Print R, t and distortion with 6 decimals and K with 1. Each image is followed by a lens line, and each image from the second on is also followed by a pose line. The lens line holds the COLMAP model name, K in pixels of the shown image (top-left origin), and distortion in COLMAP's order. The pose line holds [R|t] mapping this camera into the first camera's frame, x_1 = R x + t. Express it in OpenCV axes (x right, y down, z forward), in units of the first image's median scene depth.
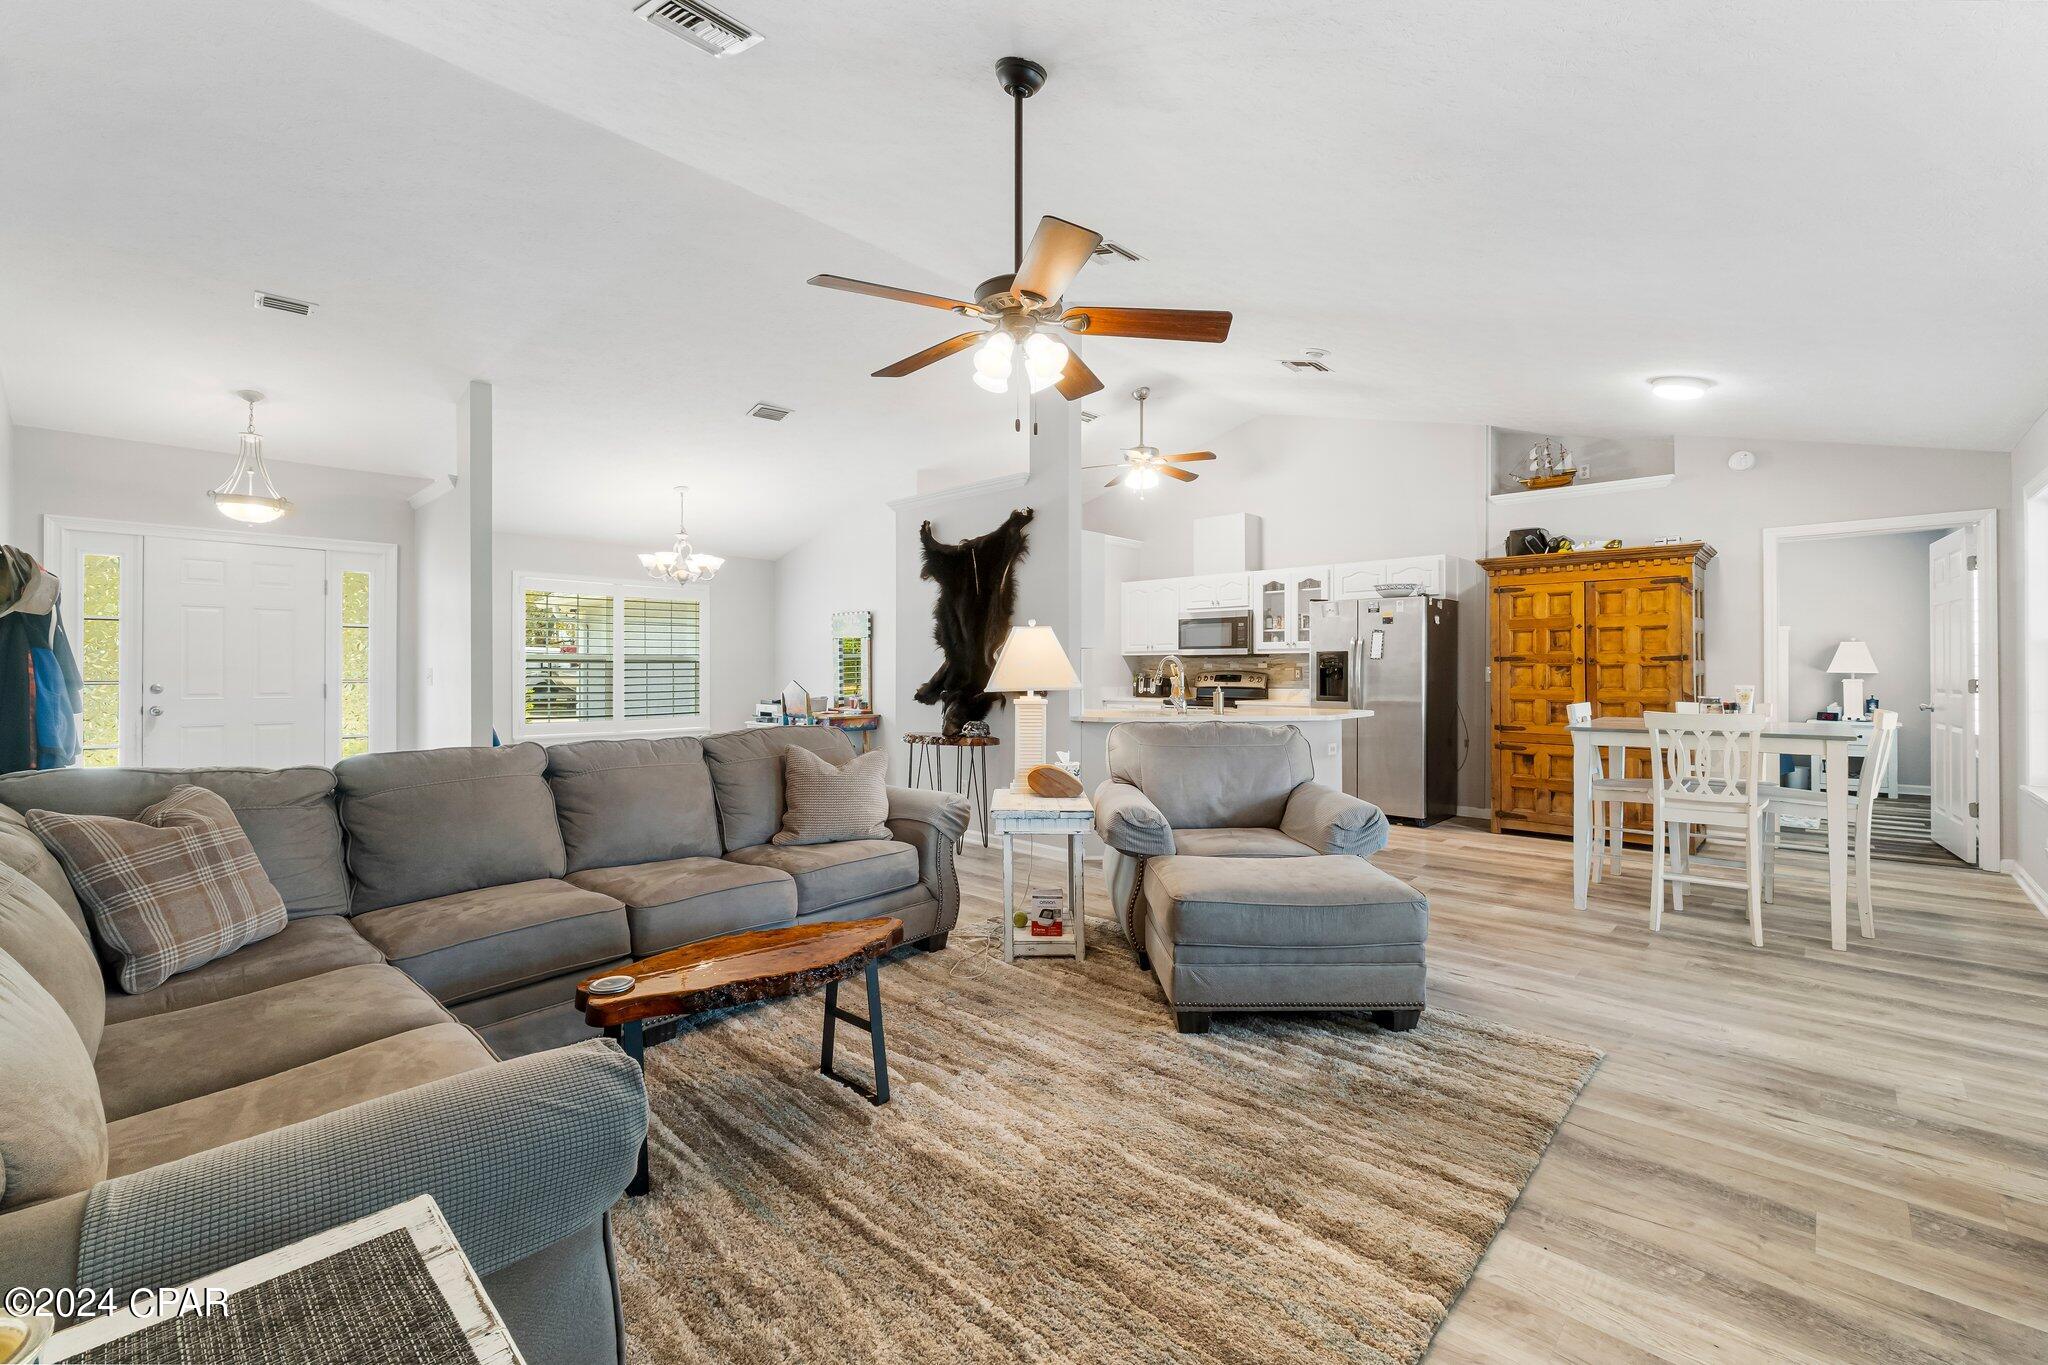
lens RADIAL K [[855.7, 0, 1034.6], [0, 855.7, 666.9], [0, 0, 1]] dist [-0.007741, 0.000354]
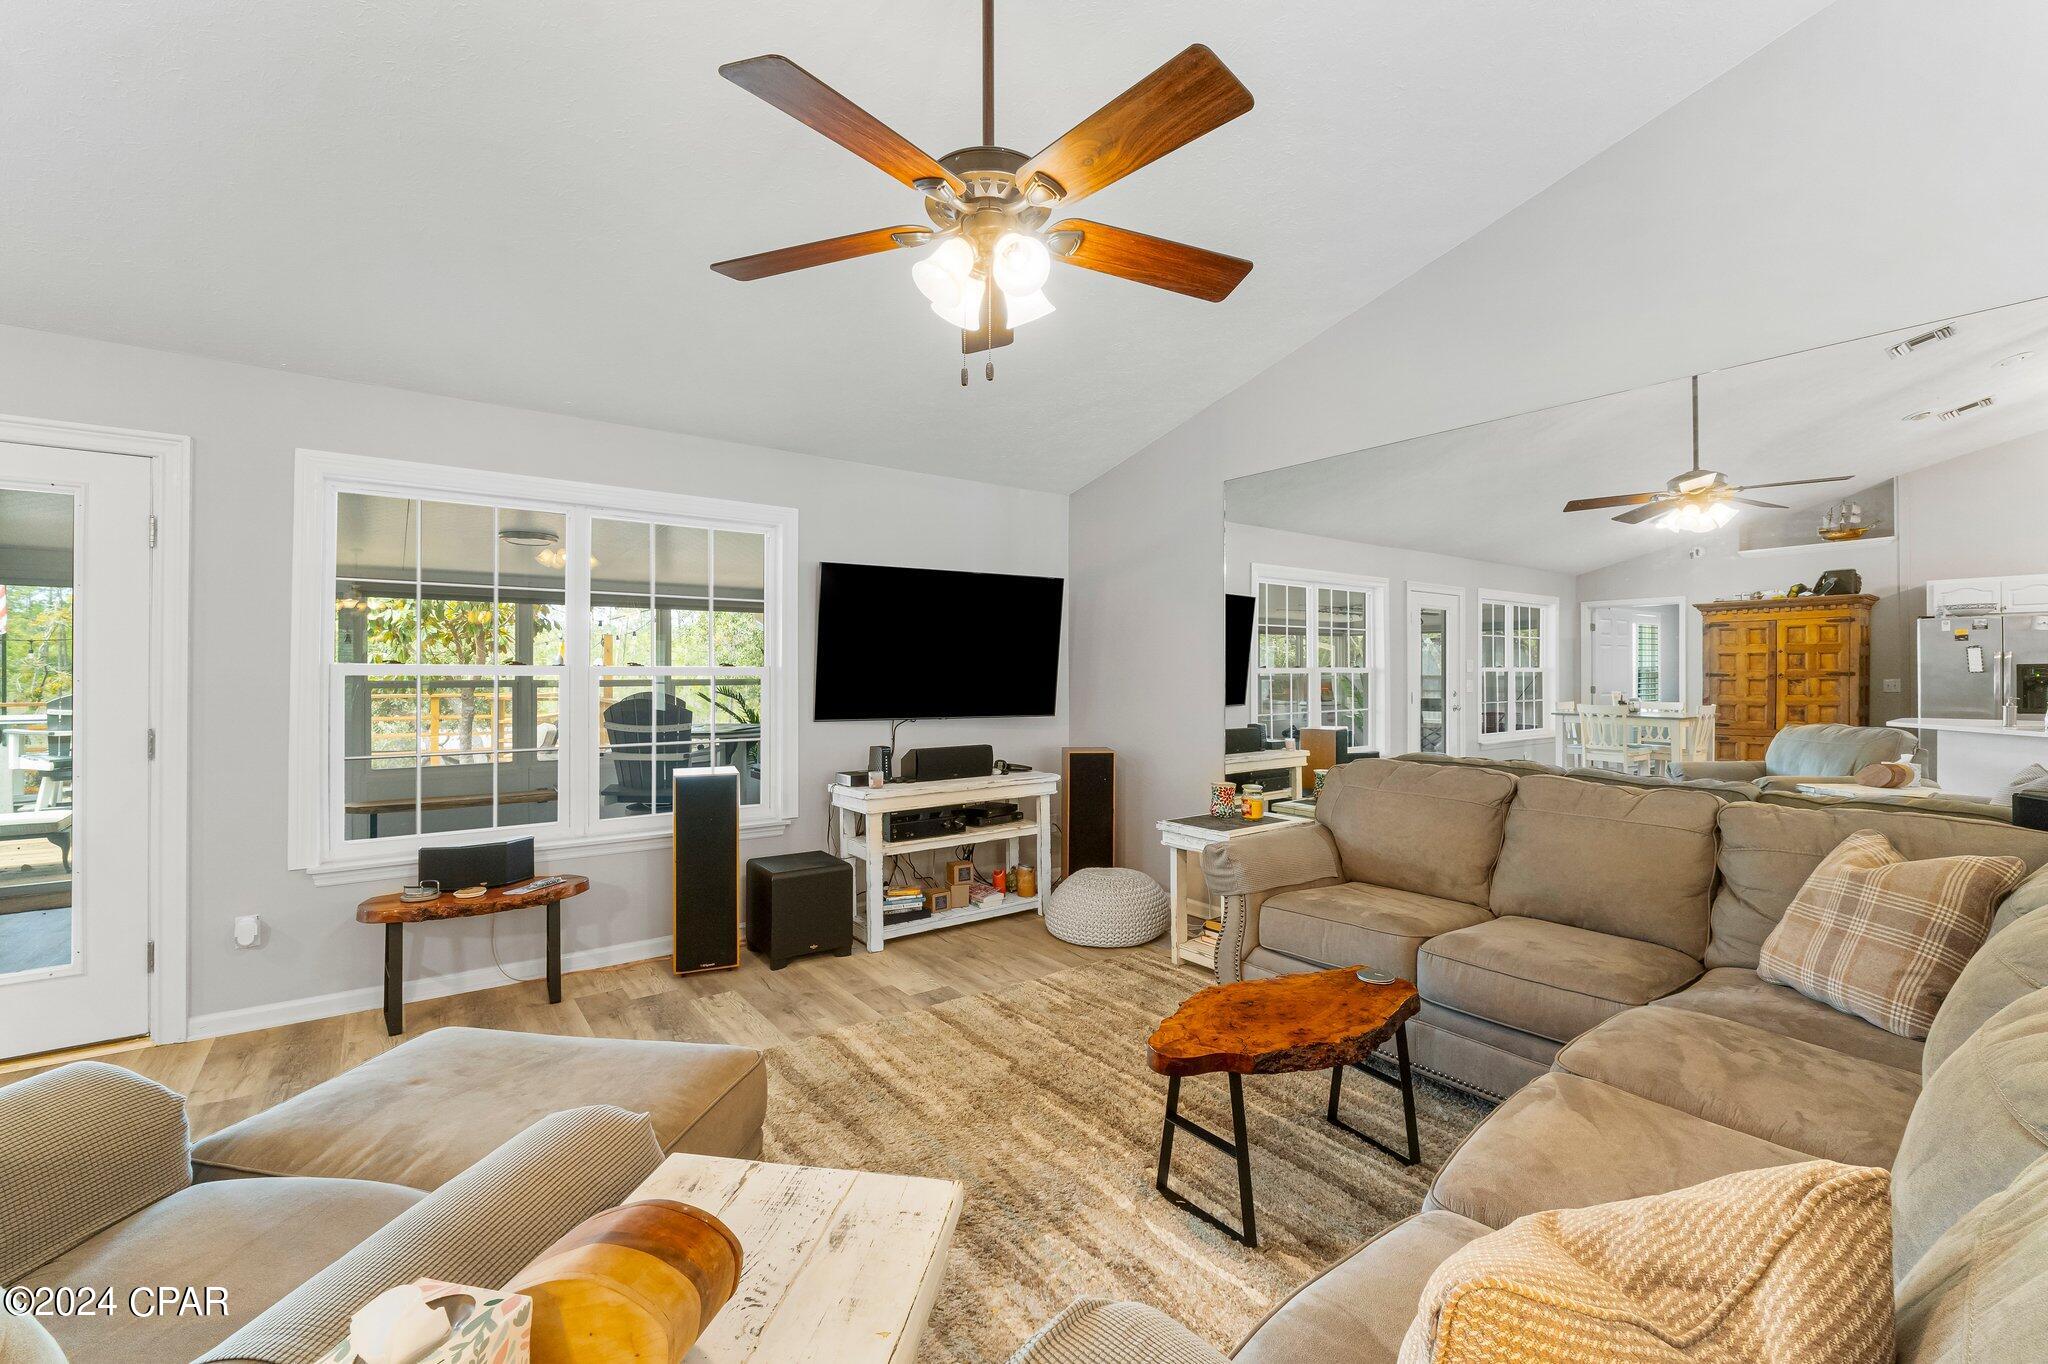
lens RADIAL K [[850.8, 0, 1016.4], [0, 850.8, 672.4], [0, 0, 1]] dist [-0.005633, 0.000240]
pose [[-0.984023, 0.003065, 0.178013, -0.069818], [0.001327, 0.999950, -0.009885, -0.013219], [-0.178034, -0.009491, -0.983979, 0.701887]]
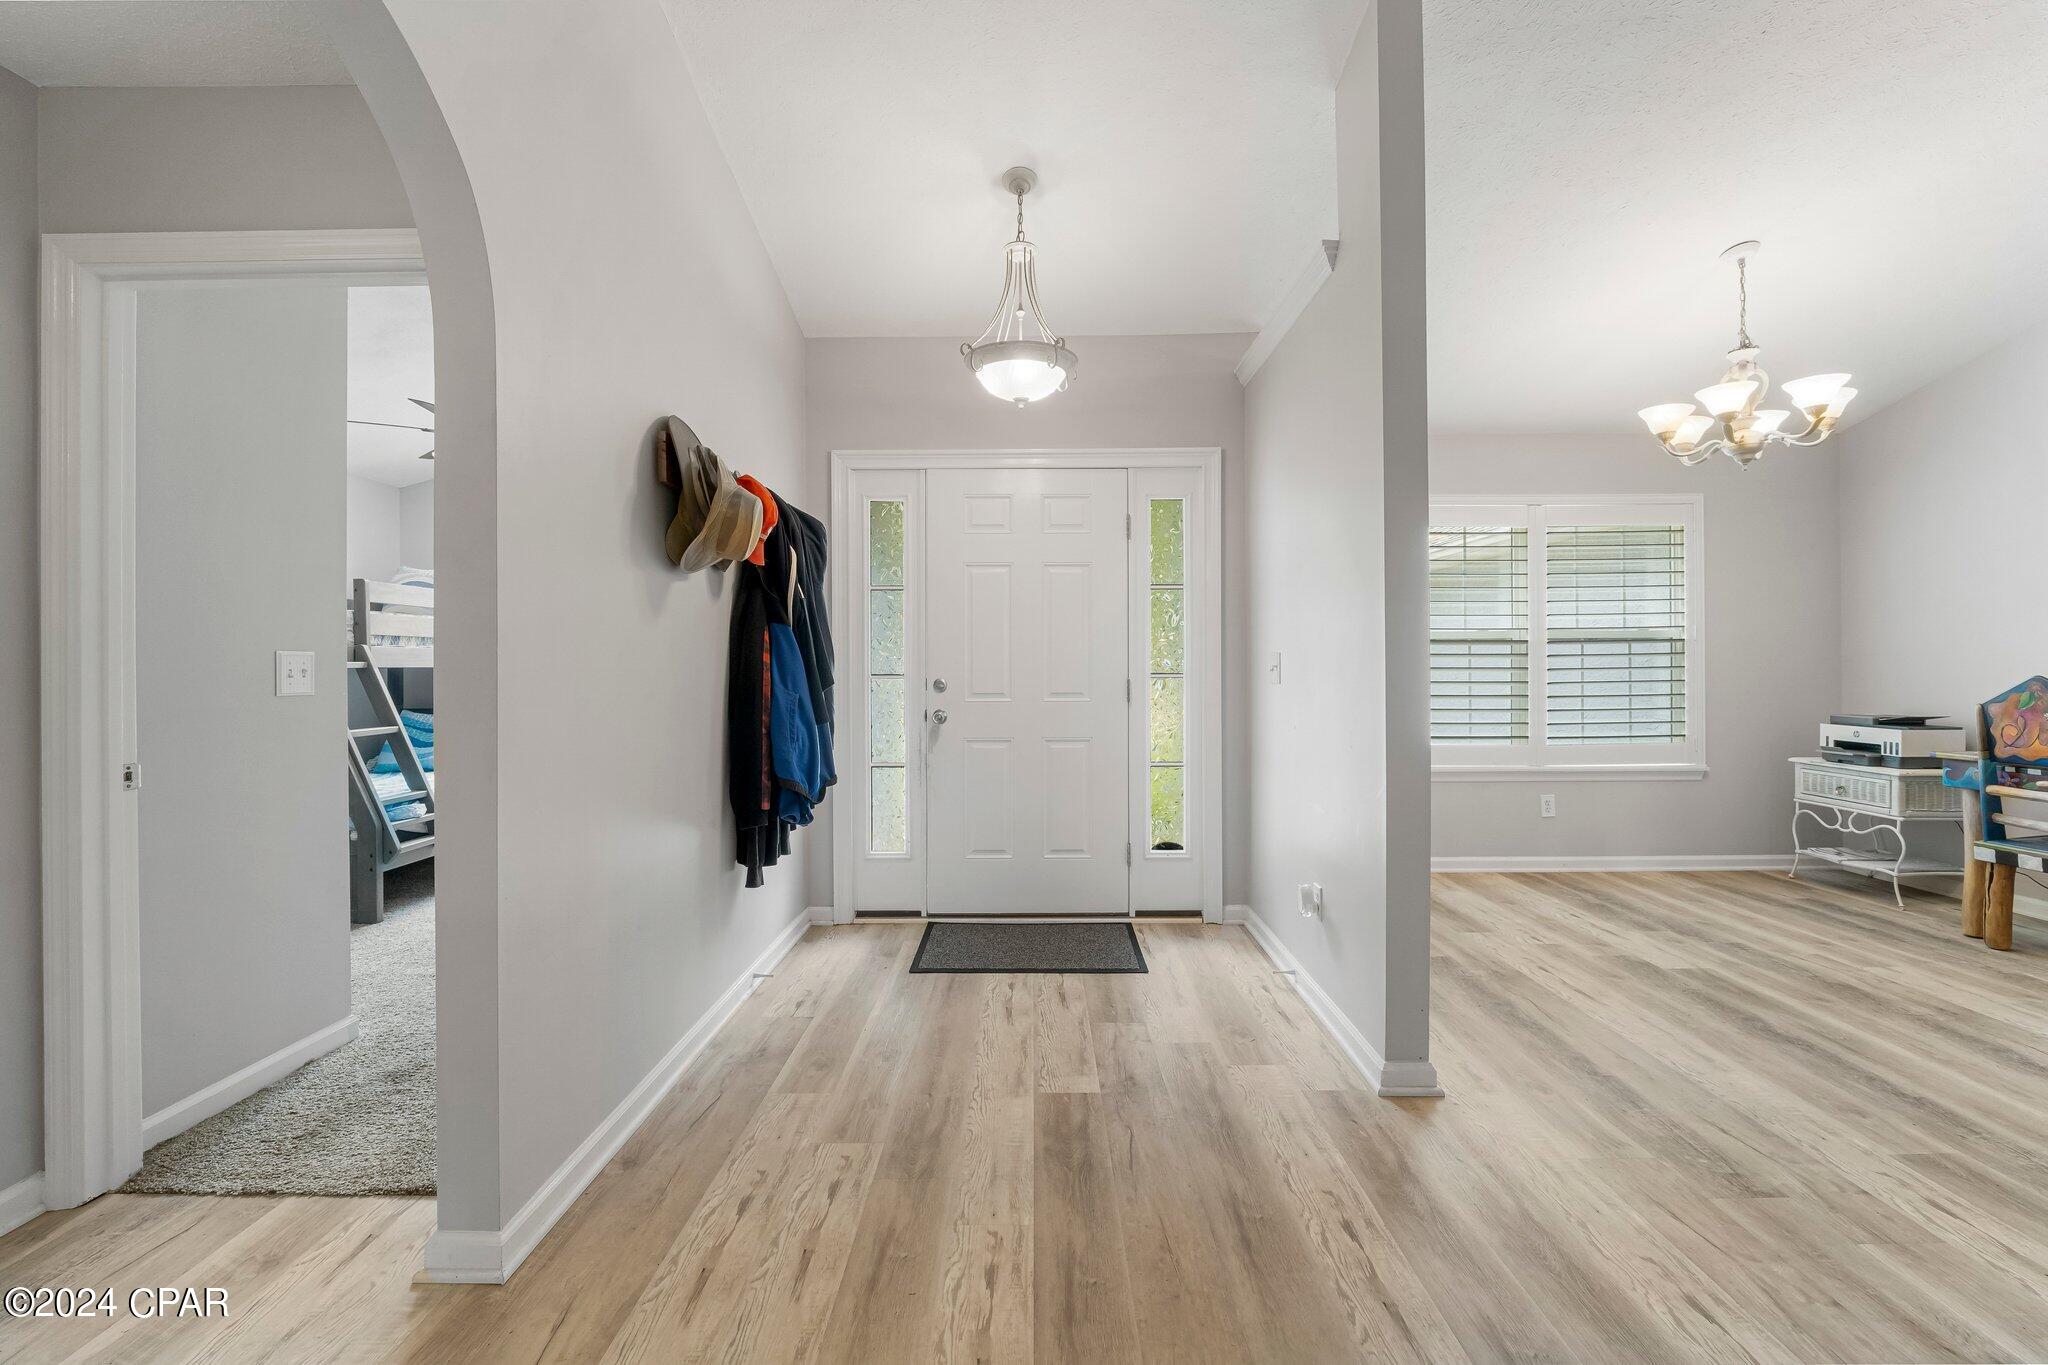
lens RADIAL K [[855.7, 0, 1034.6], [0, 855.7, 666.9], [0, 0, 1]] dist [-0.007741, 0.000354]
pose [[0.685346, -0.003951, -0.728207, -0.401542], [0.008964, 0.999955, 0.003011, 0.008020], [0.728162, -0.008591, 0.685351, 0.493312]]
